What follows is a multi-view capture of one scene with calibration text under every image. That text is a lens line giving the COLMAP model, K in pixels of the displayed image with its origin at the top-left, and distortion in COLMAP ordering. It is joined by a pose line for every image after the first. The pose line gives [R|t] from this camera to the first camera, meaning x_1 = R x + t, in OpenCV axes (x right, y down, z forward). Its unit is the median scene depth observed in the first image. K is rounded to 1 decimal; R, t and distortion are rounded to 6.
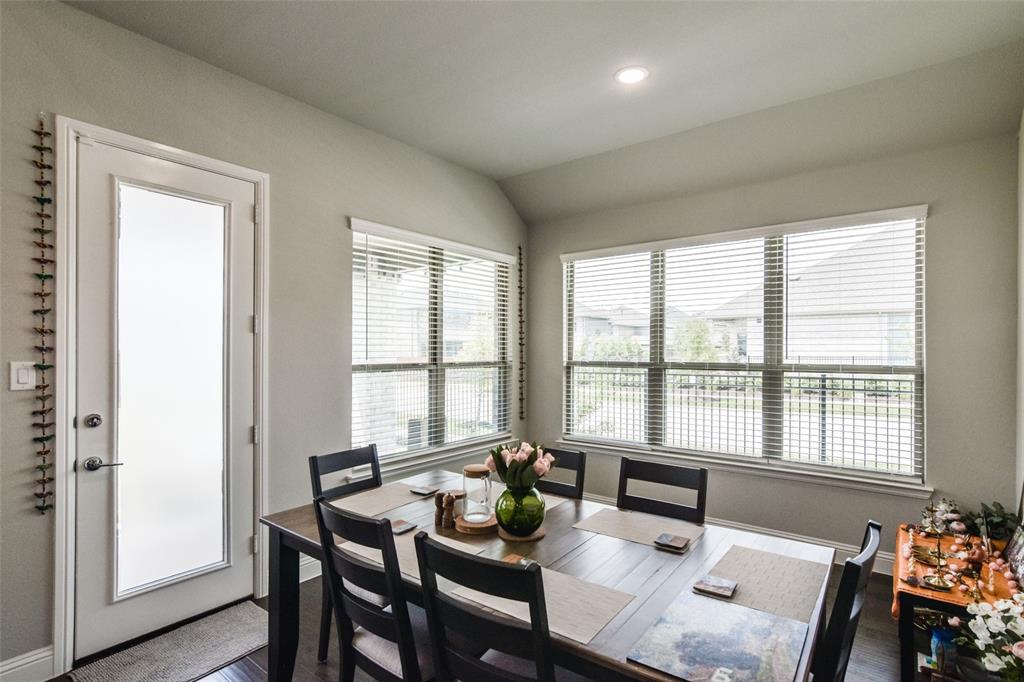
lens RADIAL K [[506.0, 0, 512.0], [0, 506.0, 341.0], [0, 0, 1]] dist [0.000473, 0.000249]
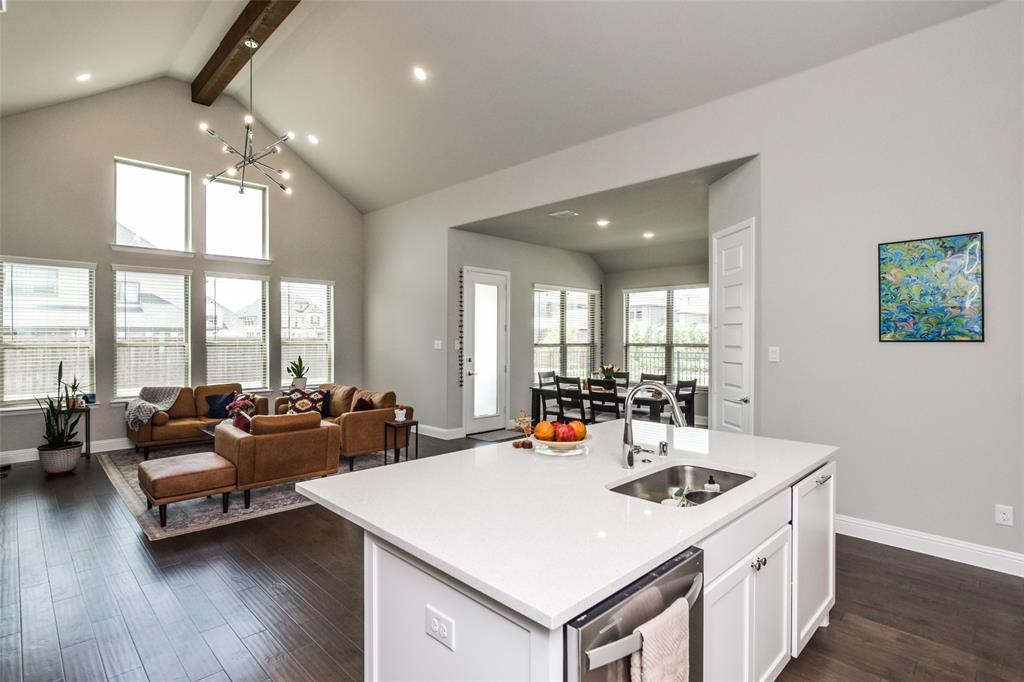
lens RADIAL K [[510.4, 0, 512.0], [0, 510.4, 341.0], [0, 0, 1]] dist [-0.002006, -0.000111]
pose [[0.992210, -0.001433, -0.124566, -0.116019], [0.004288, 0.999734, 0.022657, -0.021364], [0.124500, -0.023015, 0.991953, -1.440749]]
